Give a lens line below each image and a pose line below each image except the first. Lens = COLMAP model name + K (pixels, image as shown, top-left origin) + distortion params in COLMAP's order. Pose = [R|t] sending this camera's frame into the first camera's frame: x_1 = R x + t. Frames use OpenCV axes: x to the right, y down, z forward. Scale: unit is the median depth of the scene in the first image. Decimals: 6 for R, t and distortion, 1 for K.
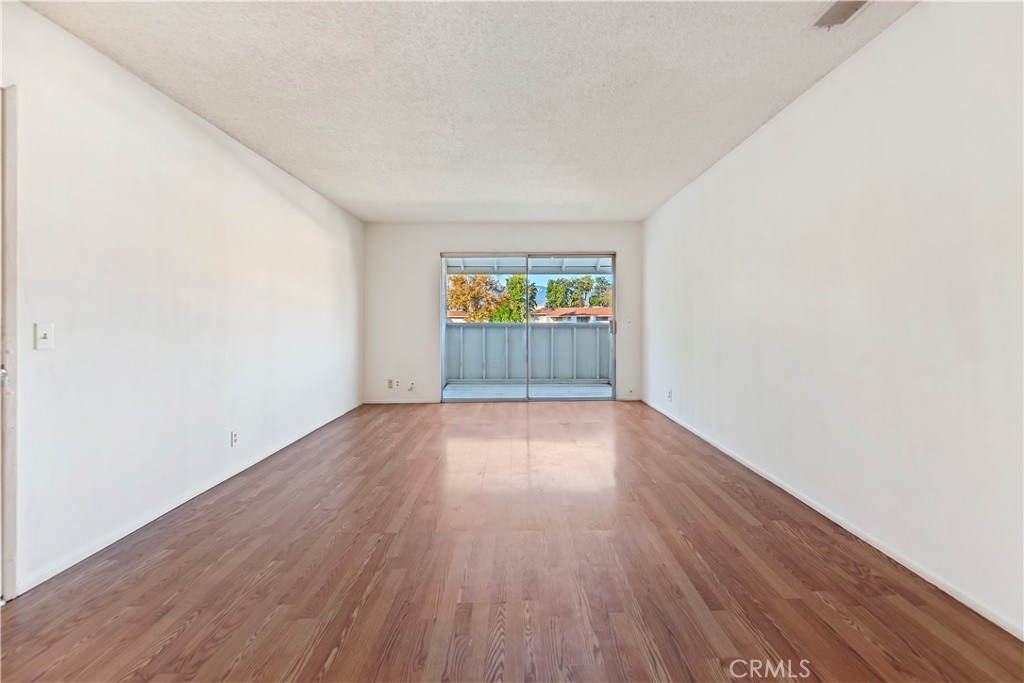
lens RADIAL K [[408.8, 0, 514.4], [0, 408.8, 338.4], [0, 0, 1]] dist [-0.002127, -0.000351]
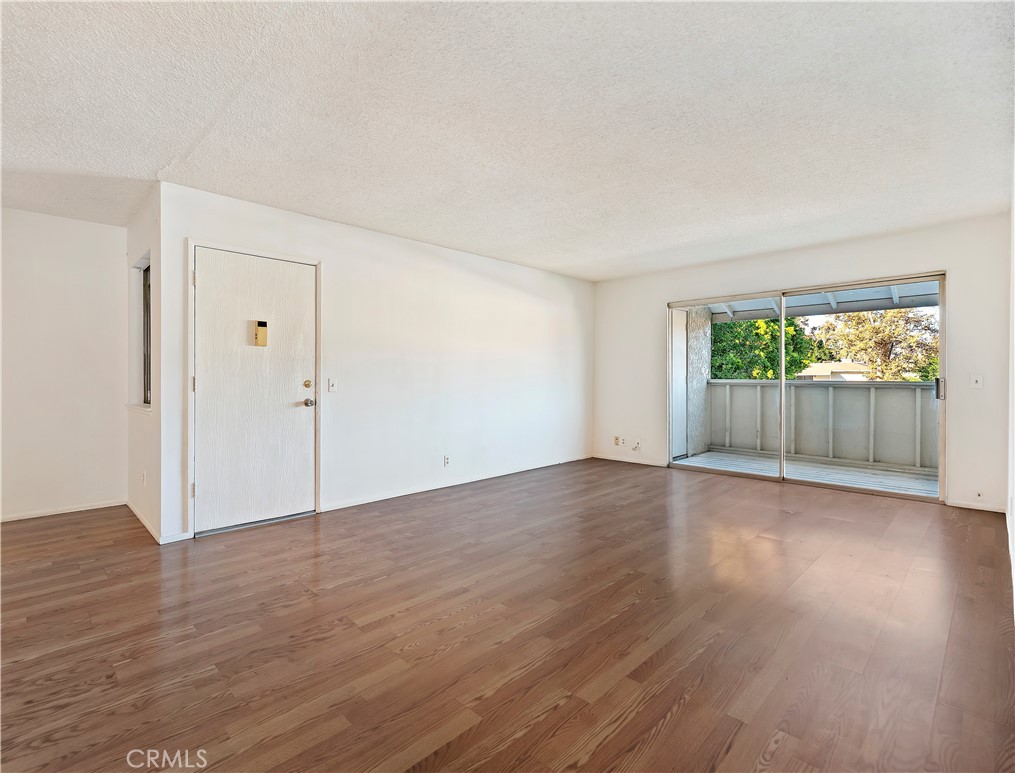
lens RADIAL K [[481.3, 0, 507.5], [0, 481.3, 386.5], [0, 0, 1]] dist [-0.000534, -0.000059]
pose [[0.697932, 0.017002, -0.715962, 0.332190], [-0.032897, 0.999424, -0.008335, -0.001995], [0.715408, 0.029370, 0.698090, -0.008157]]
